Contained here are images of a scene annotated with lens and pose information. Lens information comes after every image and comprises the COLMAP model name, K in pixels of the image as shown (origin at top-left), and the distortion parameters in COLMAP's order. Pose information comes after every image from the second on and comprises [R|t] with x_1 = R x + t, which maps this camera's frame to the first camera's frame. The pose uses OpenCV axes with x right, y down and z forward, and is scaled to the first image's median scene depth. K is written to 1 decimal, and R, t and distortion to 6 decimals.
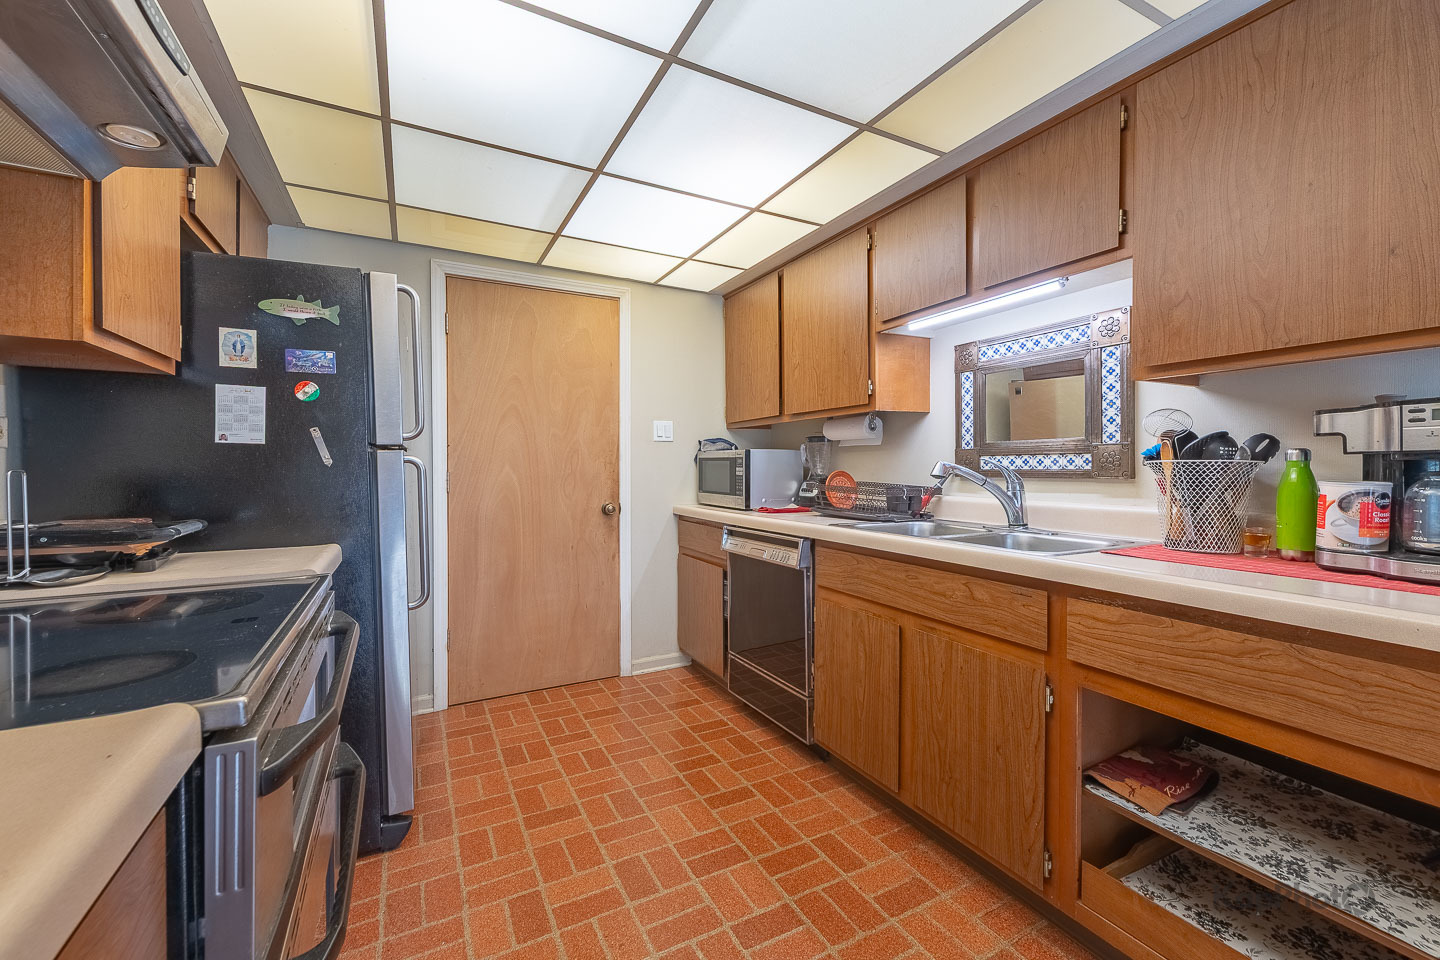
lens RADIAL K [[587.1, 0, 716.1], [0, 587.1, 480.3], [0, 0, 1]] dist [0.024883, -0.003335]
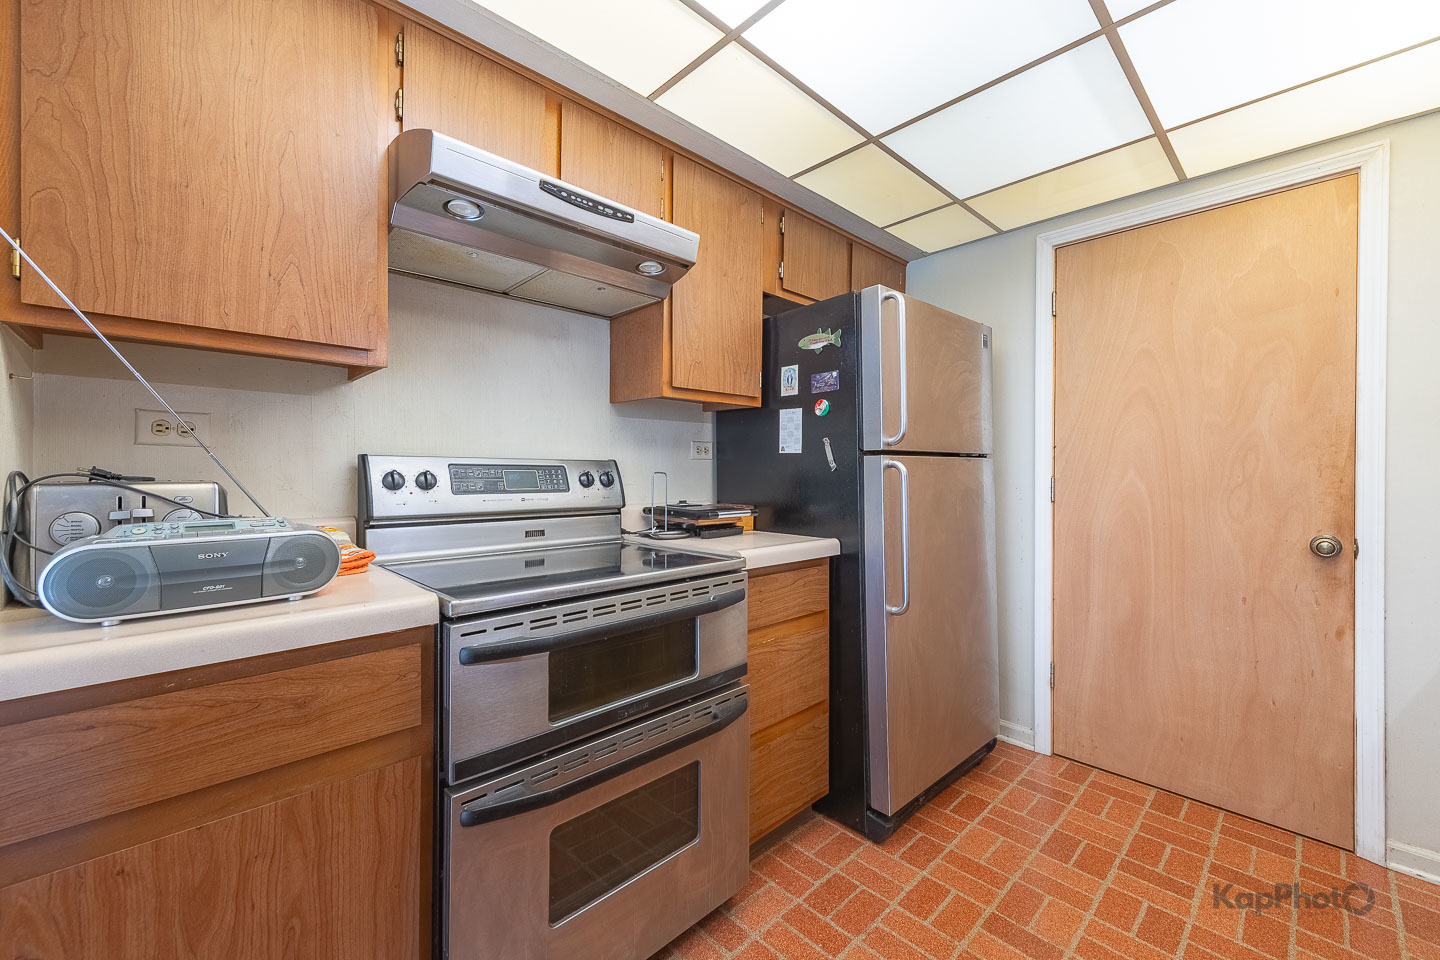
lens RADIAL K [[587.1, 0, 684.2], [0, 587.1, 477.2], [0, 0, 1]] dist [0.024883, -0.003335]
pose [[0.264470, 0.013964, -0.964293, 0.271344], [-0.025903, 0.999637, 0.007372, -0.008758], [0.964046, 0.023028, 0.264736, 0.306315]]
